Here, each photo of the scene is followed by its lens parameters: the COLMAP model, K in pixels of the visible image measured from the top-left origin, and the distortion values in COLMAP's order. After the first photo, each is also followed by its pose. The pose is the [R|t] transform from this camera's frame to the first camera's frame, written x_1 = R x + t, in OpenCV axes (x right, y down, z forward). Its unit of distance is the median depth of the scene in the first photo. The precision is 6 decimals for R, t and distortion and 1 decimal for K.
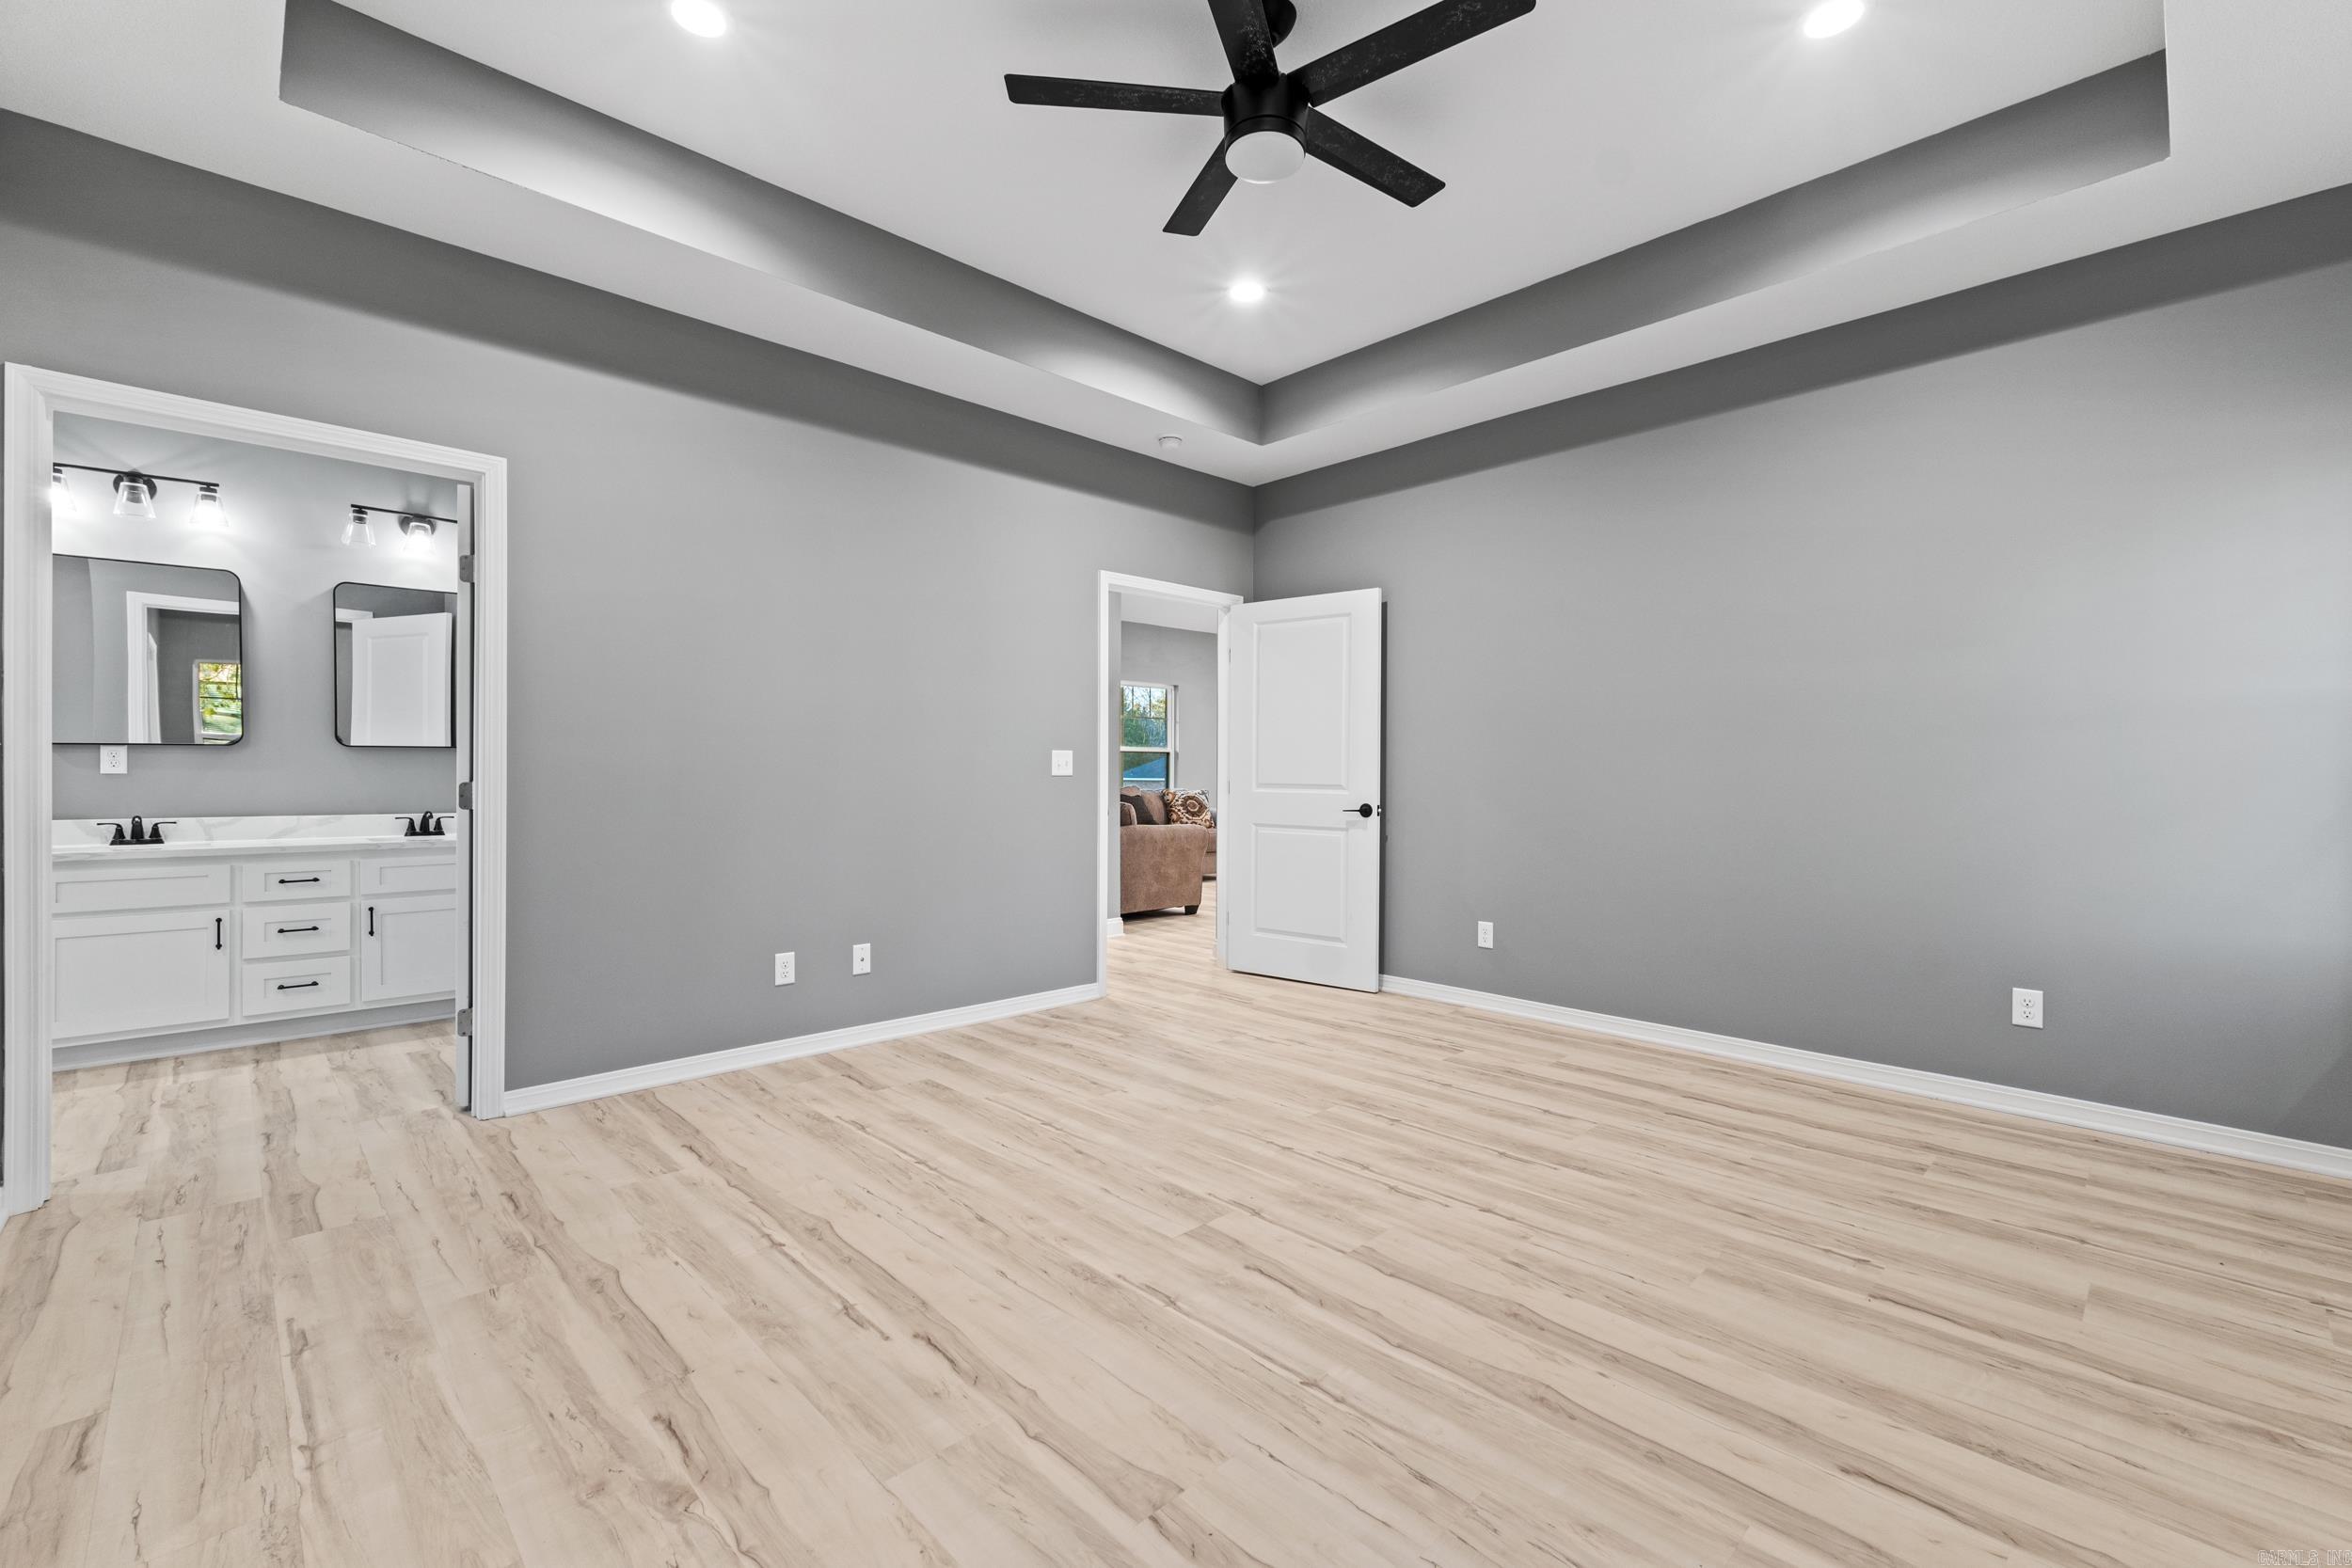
lens RADIAL K [[1006.4, 0, 1192.1], [0, 1006.4, 773.0], [0, 0, 1]] dist [0.005193, -0.001279]
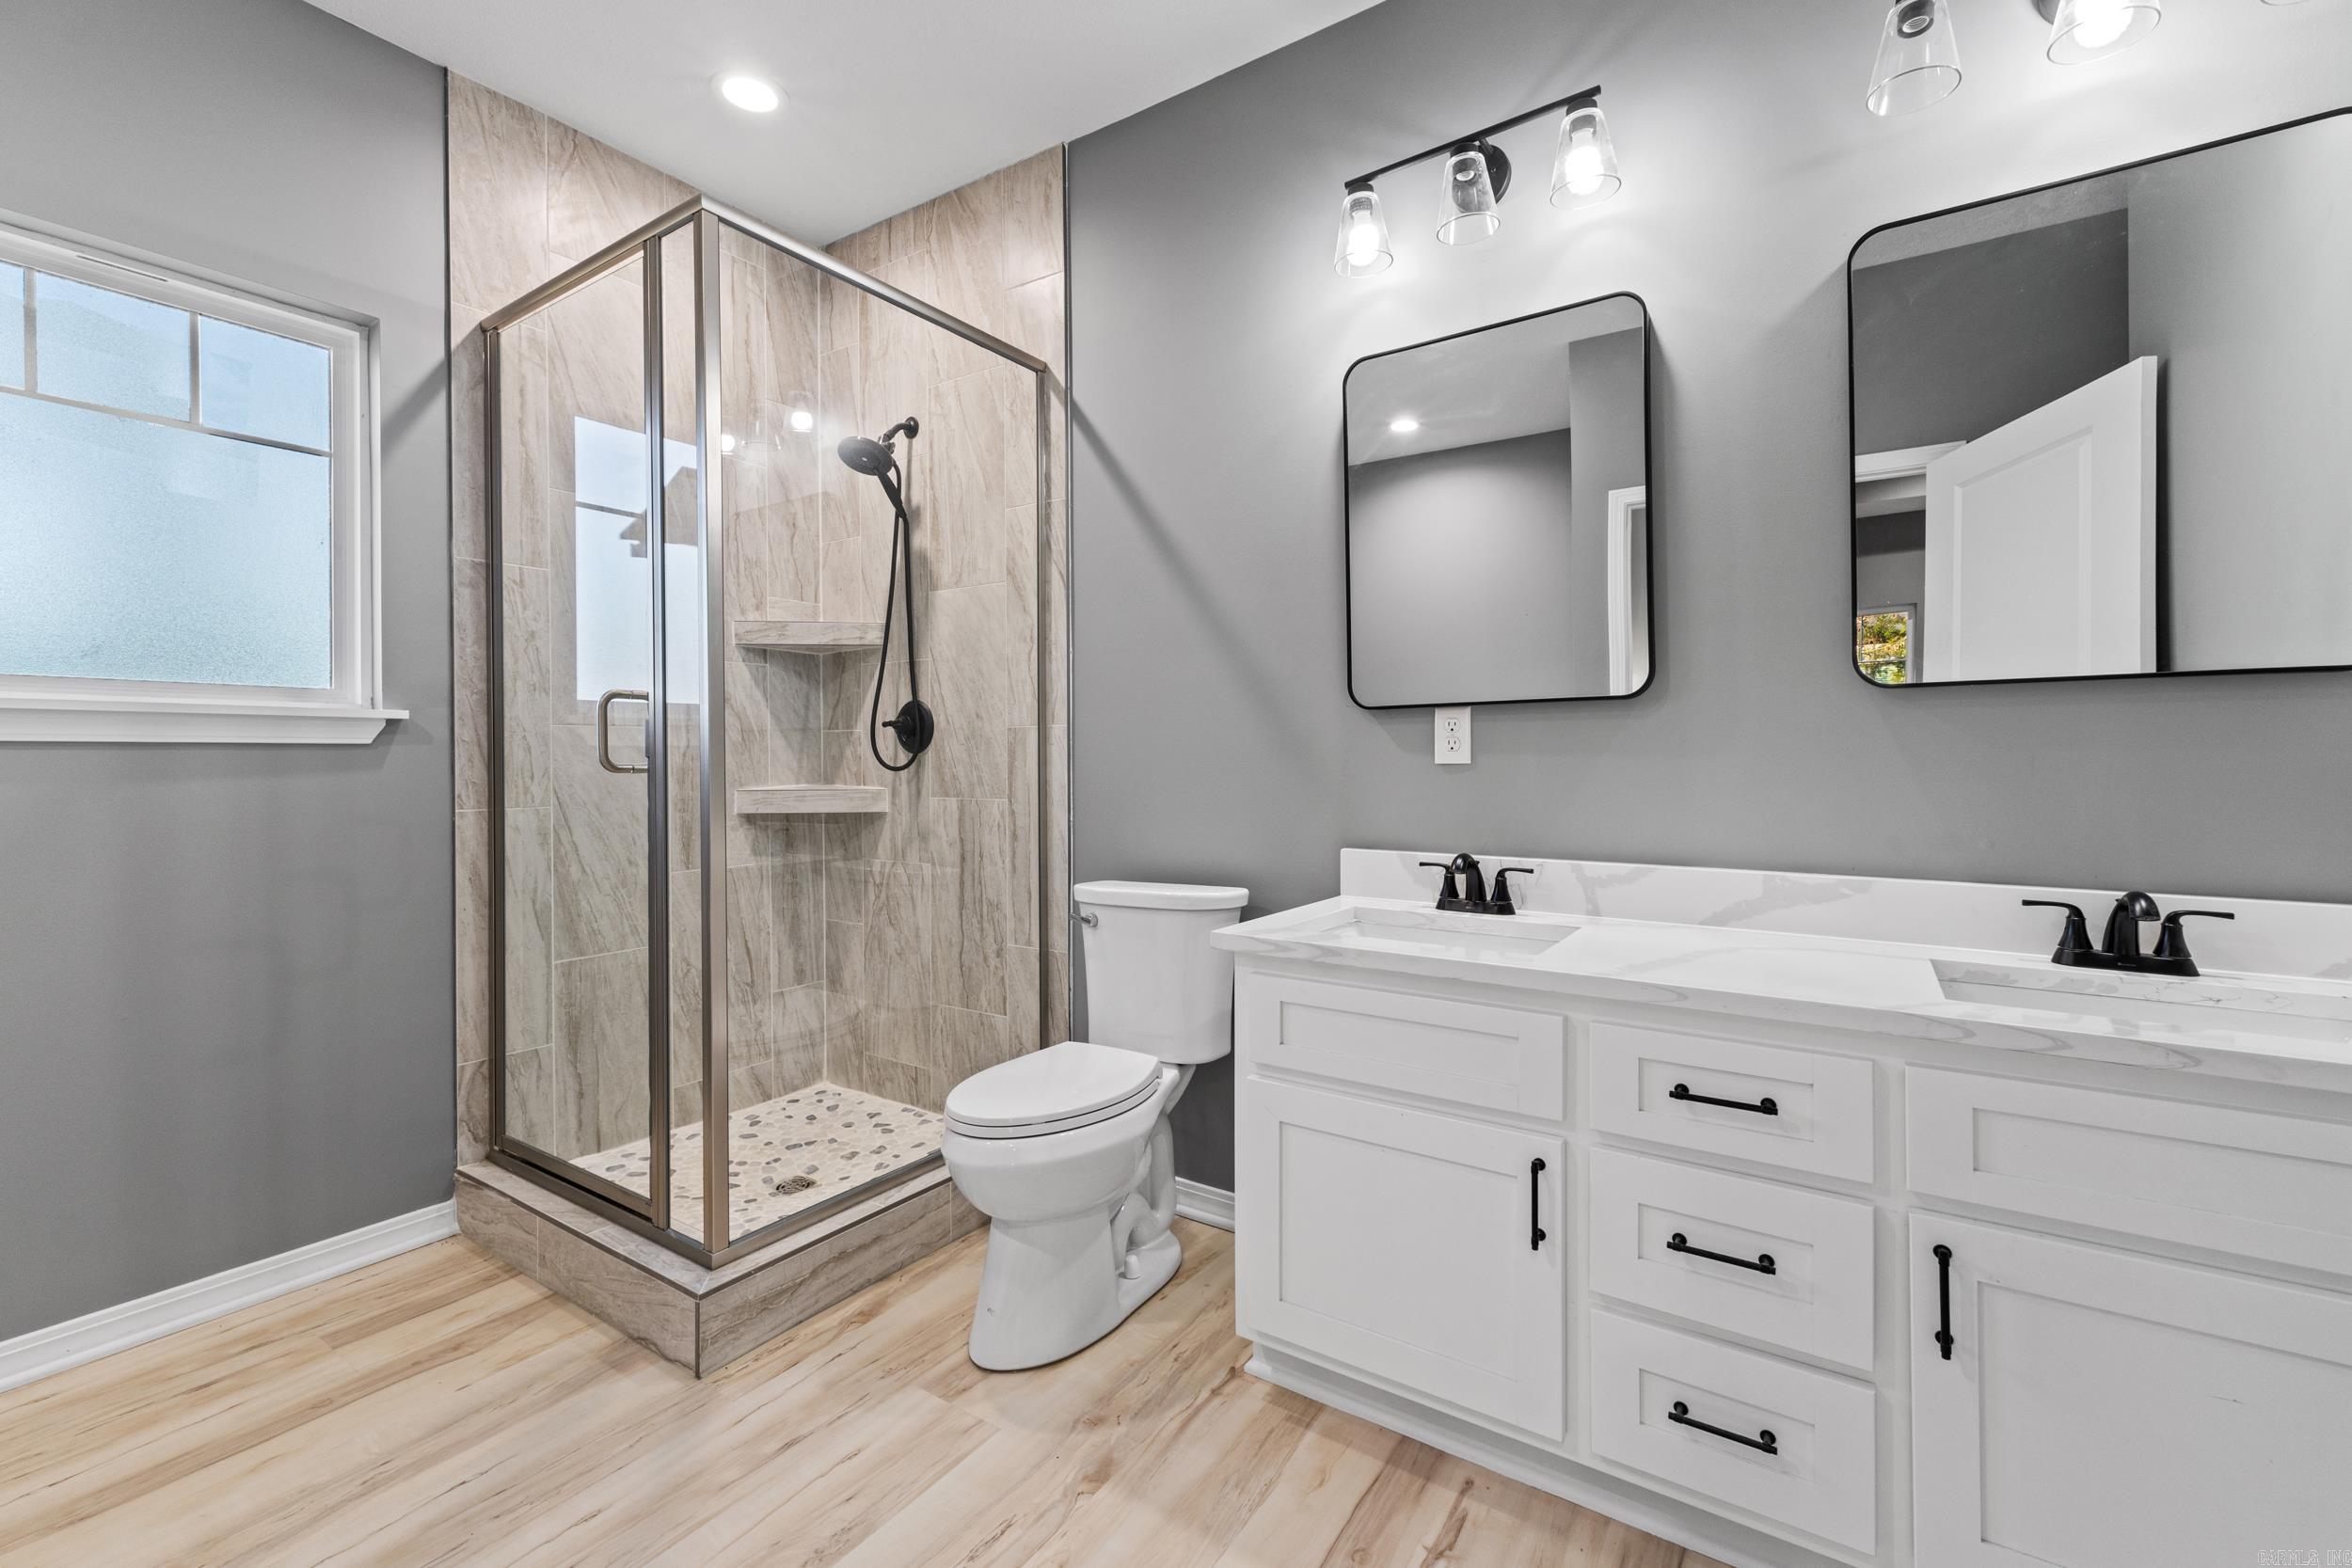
lens RADIAL K [[1006.4, 0, 1188.3], [0, 1006.4, 768.7], [0, 0, 1]] dist [0.005193, -0.001279]
pose [[0.228765, -0.000325, -0.973482, -0.819933], [-0.000054, 1.000000, -0.000347, 0.004206], [0.973482, 0.000132, 0.228765, 1.019511]]
